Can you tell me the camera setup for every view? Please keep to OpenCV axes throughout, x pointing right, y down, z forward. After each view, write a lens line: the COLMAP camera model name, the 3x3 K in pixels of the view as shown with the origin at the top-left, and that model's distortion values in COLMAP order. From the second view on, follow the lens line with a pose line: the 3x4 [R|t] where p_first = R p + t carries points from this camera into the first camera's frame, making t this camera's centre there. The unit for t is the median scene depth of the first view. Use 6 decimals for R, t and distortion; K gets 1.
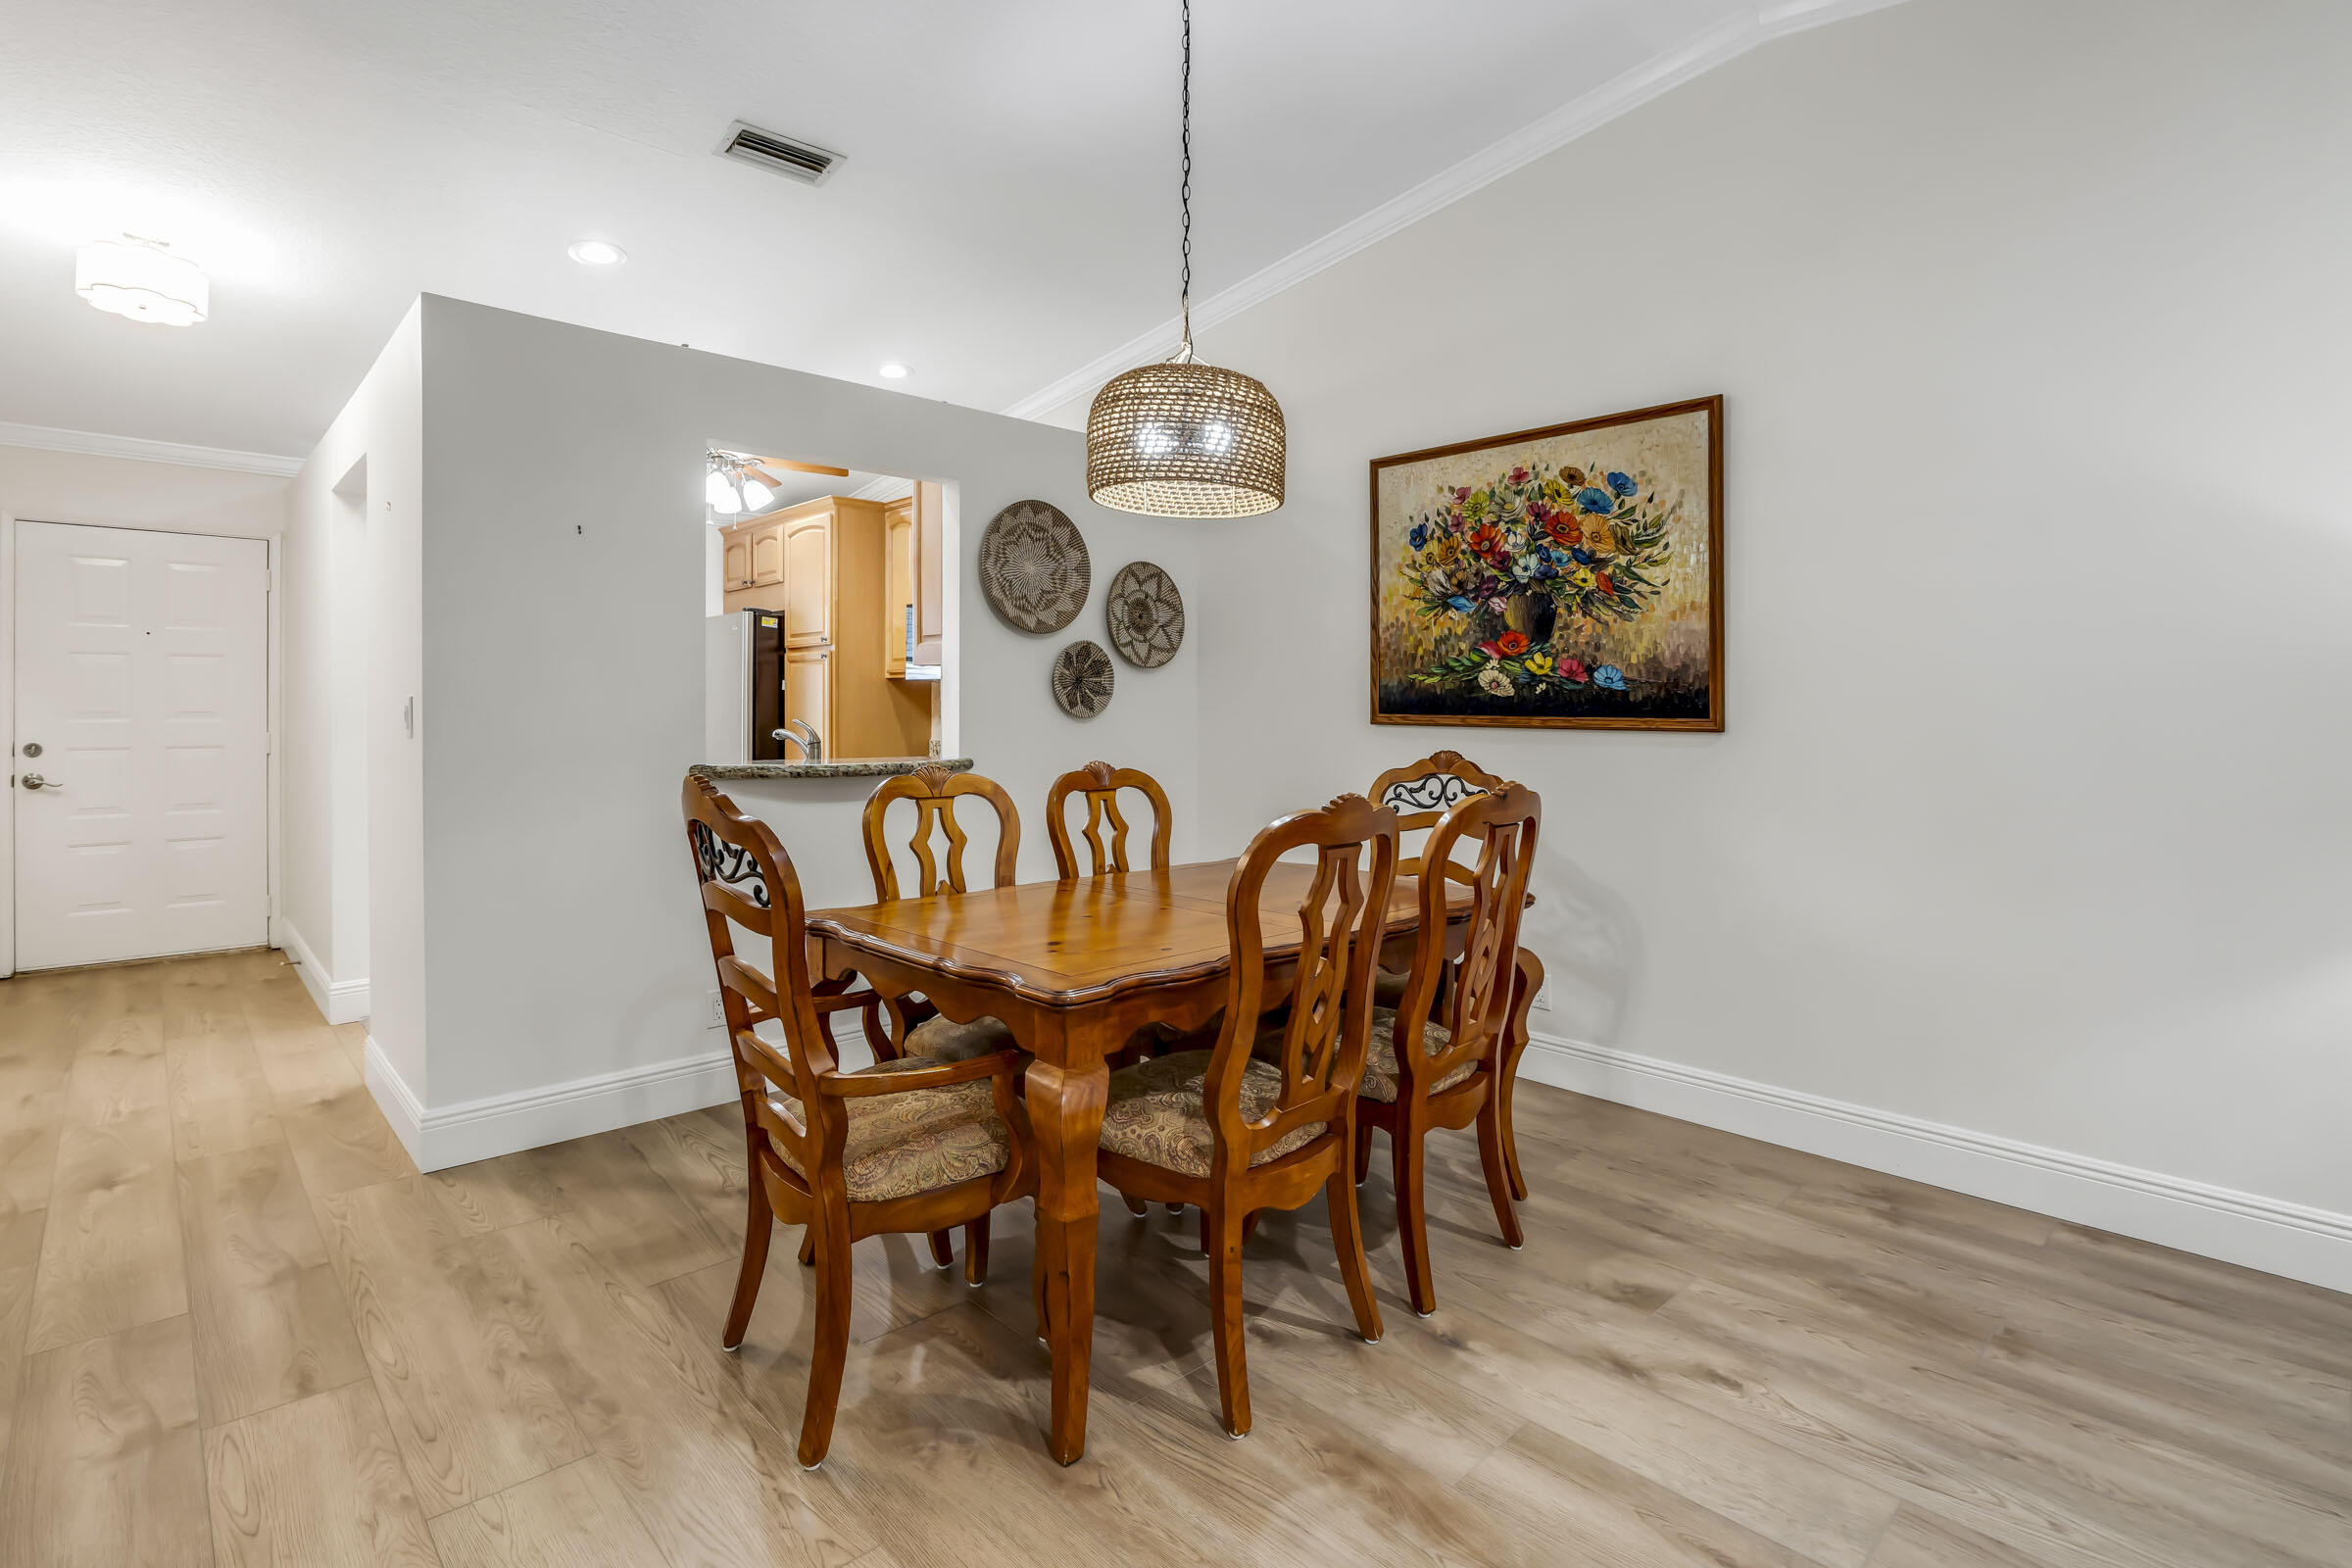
lens RADIAL K [[1136.1, 0, 1180.6], [0, 1136.1, 711.5], [0, 0, 1]] dist [-0.016685, 0.000764]
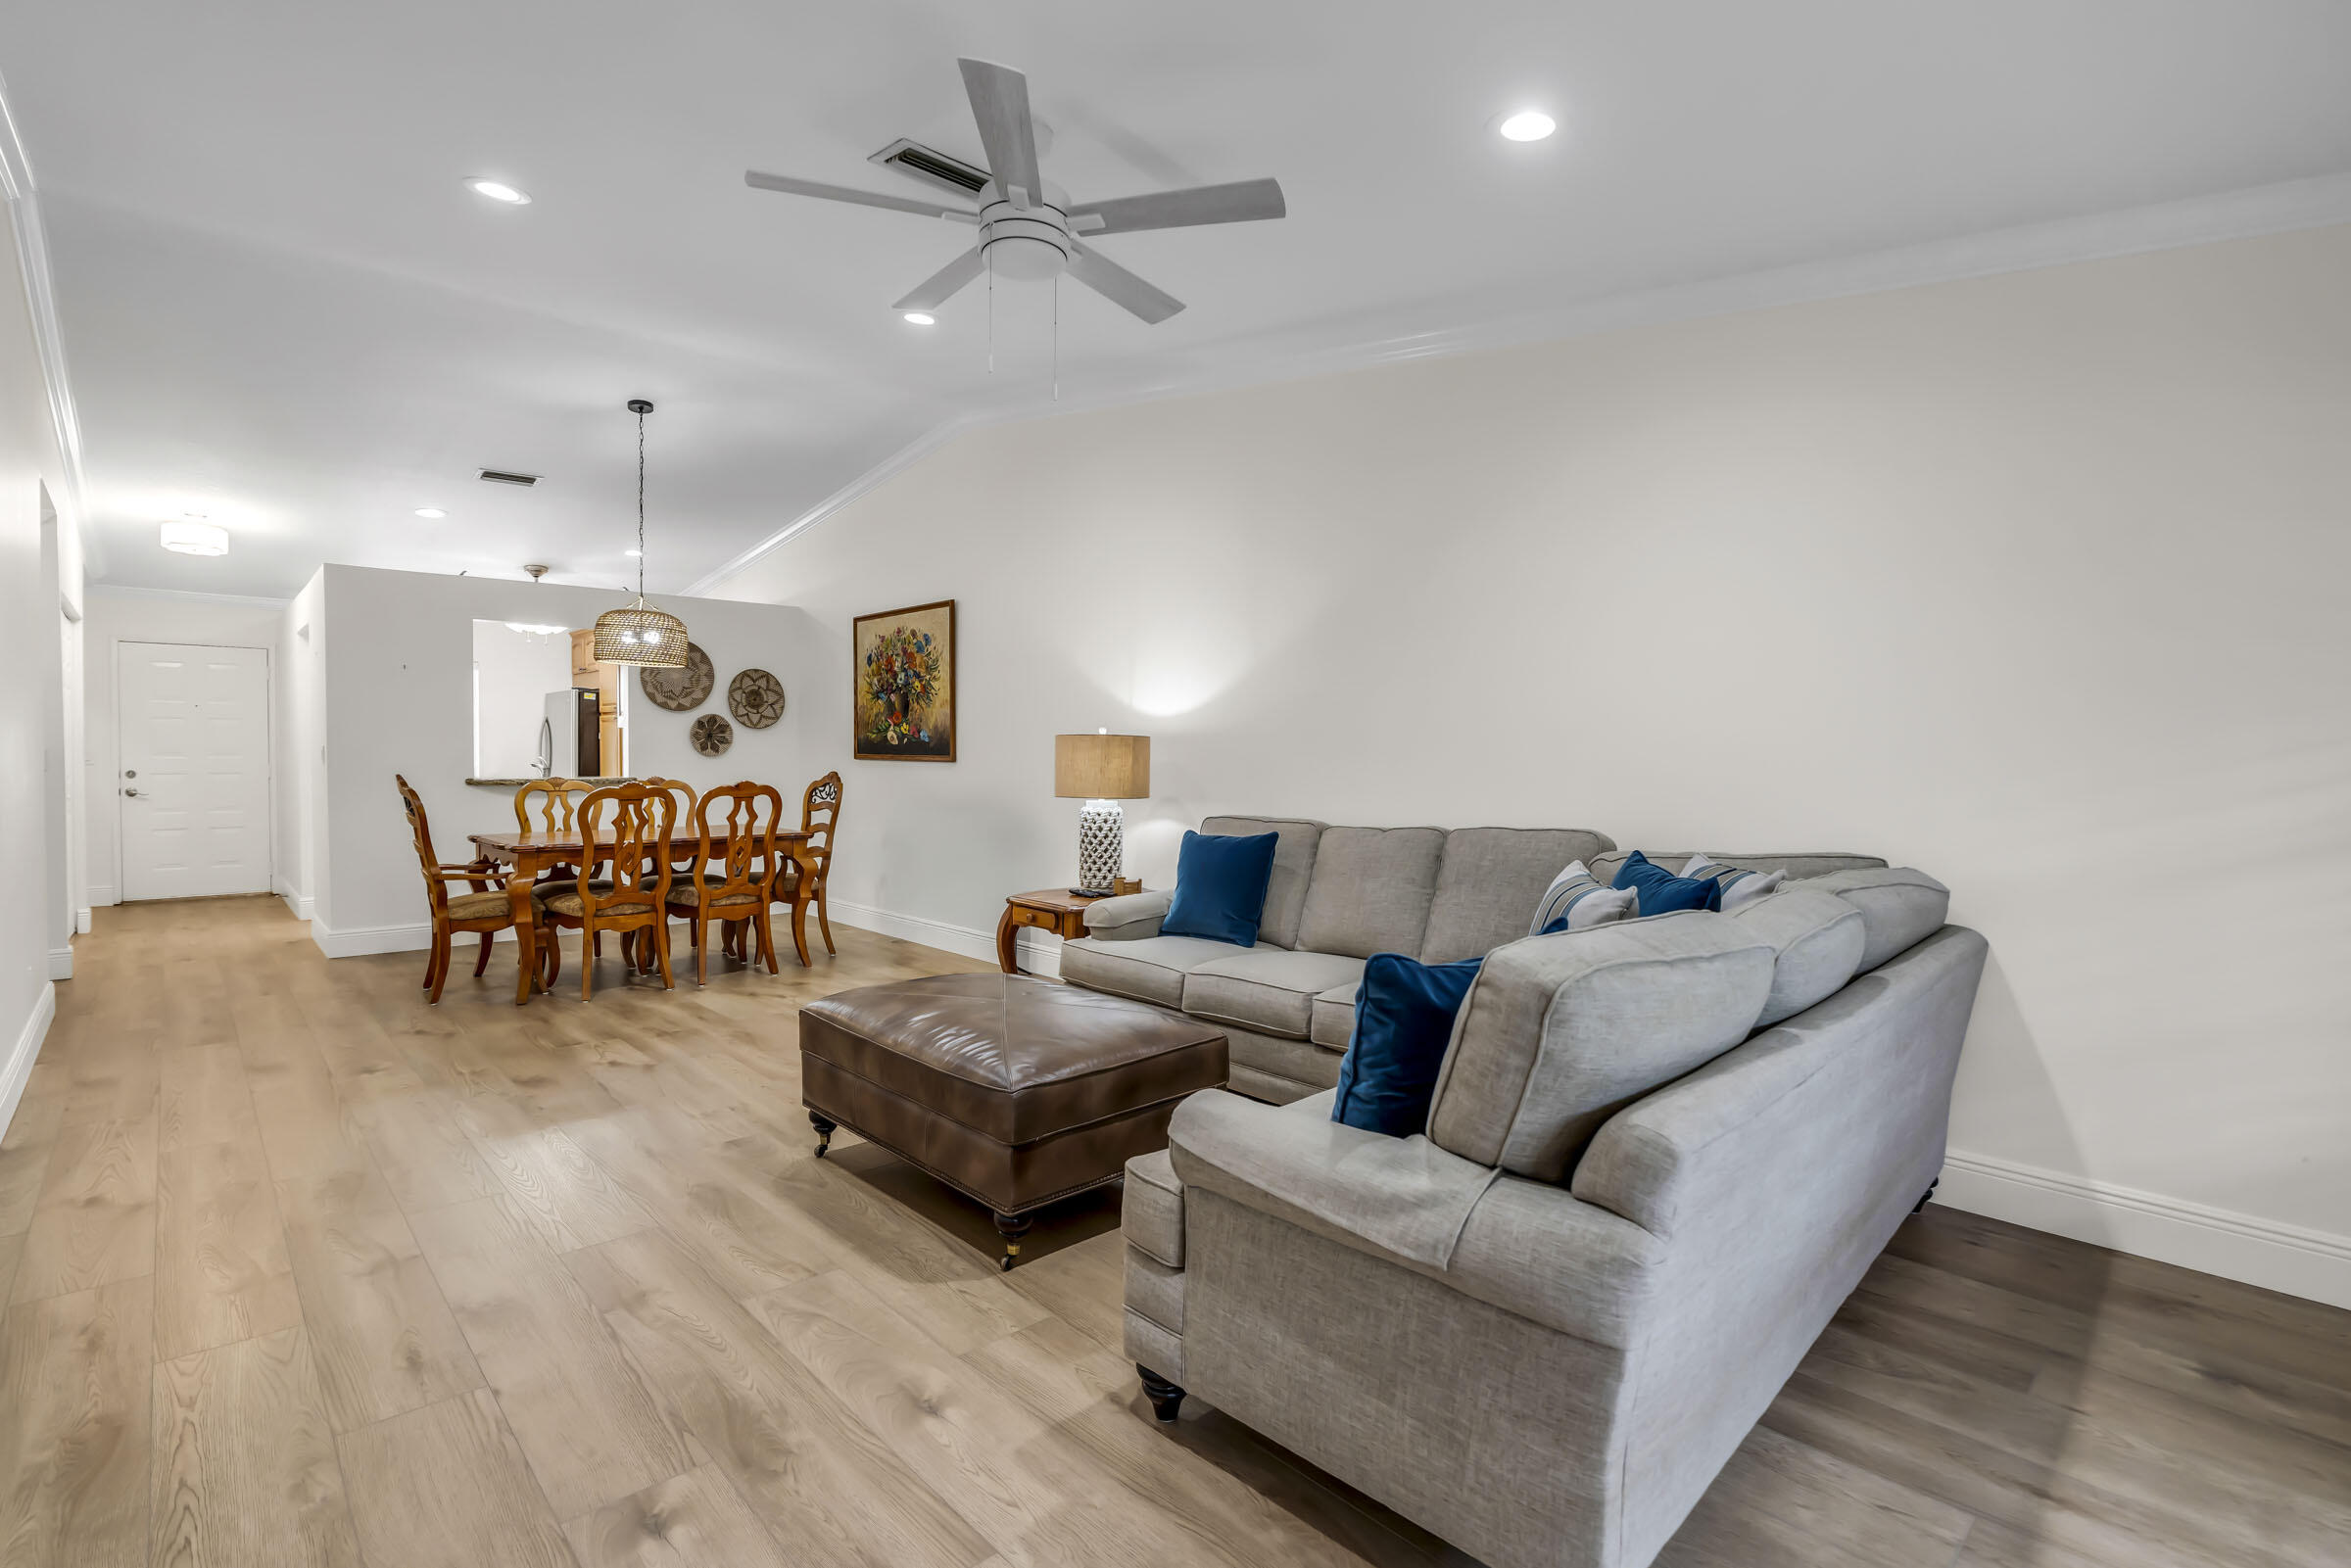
lens RADIAL K [[1115.9, 0, 1181.3], [0, 1115.9, 776.5], [0, 0, 1]] dist [-0.001205, 0.000167]
pose [[0.999920, 0.000834, -0.012653, 0.787151], [-0.000586, 0.999808, 0.019611, 0.003307], [0.012667, -0.019602, 0.999728, -0.893015]]
